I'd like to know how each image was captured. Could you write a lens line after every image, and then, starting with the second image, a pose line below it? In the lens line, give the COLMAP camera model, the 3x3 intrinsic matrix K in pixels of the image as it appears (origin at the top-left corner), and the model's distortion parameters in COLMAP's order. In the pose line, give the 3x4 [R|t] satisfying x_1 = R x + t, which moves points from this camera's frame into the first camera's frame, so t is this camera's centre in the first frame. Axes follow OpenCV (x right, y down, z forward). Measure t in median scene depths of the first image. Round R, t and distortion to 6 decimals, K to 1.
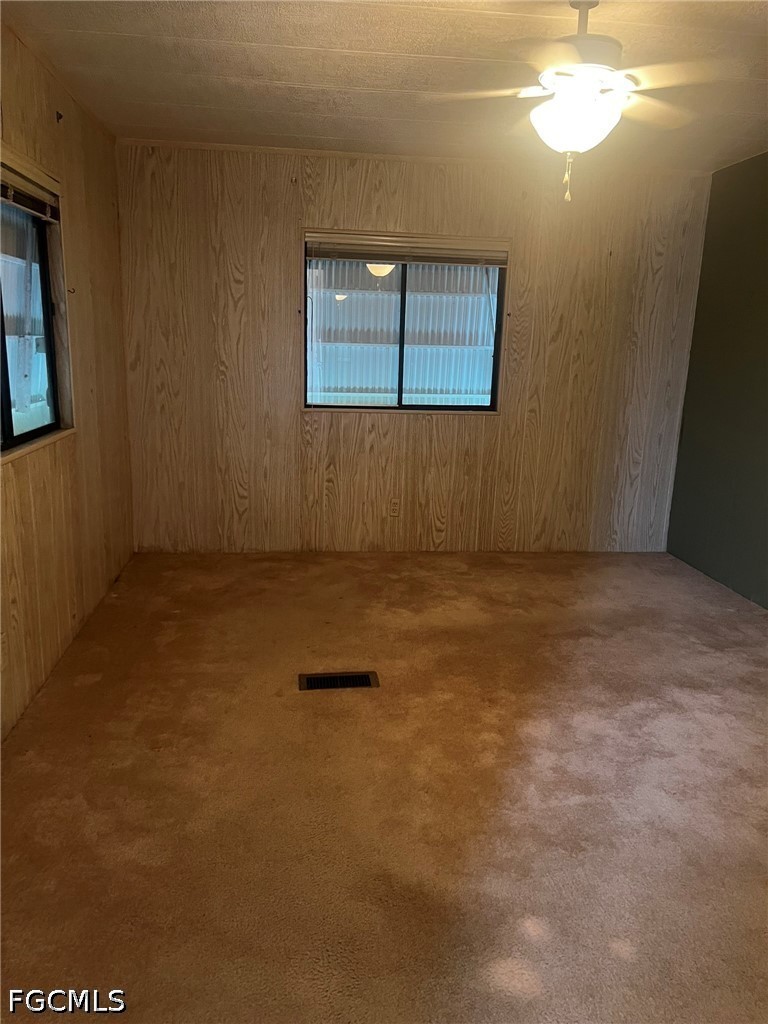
lens RADIAL K [[767.6, 0, 386.2], [0, 767.6, 516.4], [0, 0, 1]] dist [0.040552, -0.037171]
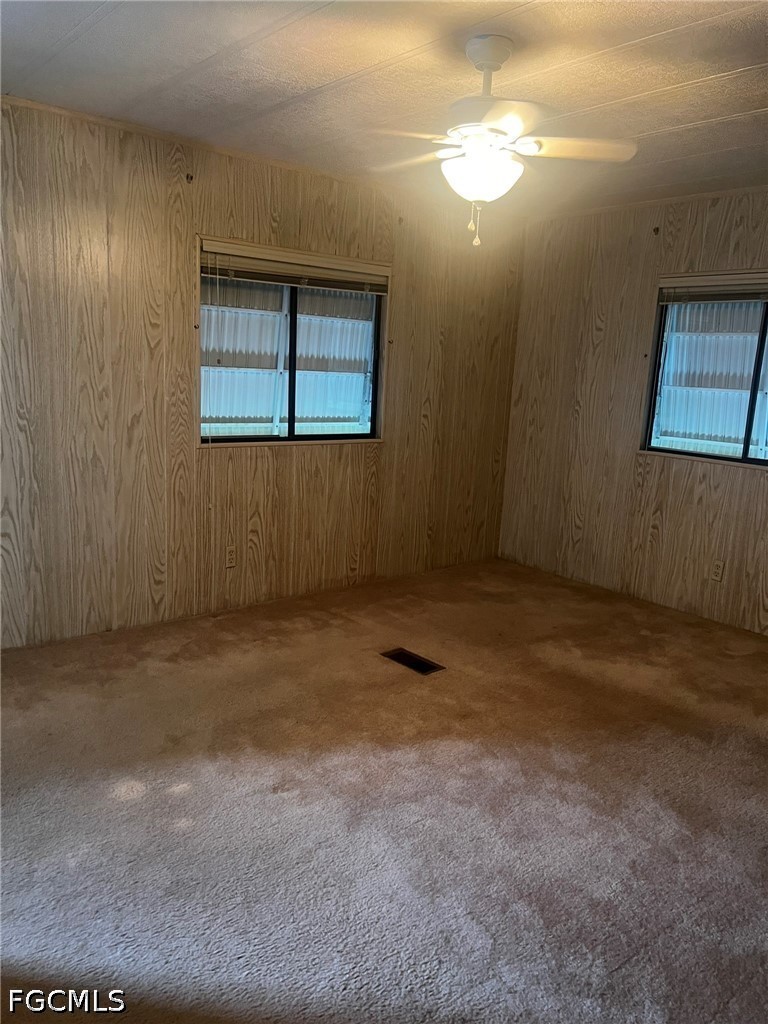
lens RADIAL K [[767.6, 0, 356.6], [0, 767.6, 489.8], [0, 0, 1]] dist [0.040552, -0.037171]
pose [[0.525343, 0.132821, -0.840460, 0.542177], [-0.219336, 0.975500, 0.017062, -0.026864], [0.822135, 0.175380, 0.541604, 0.163200]]
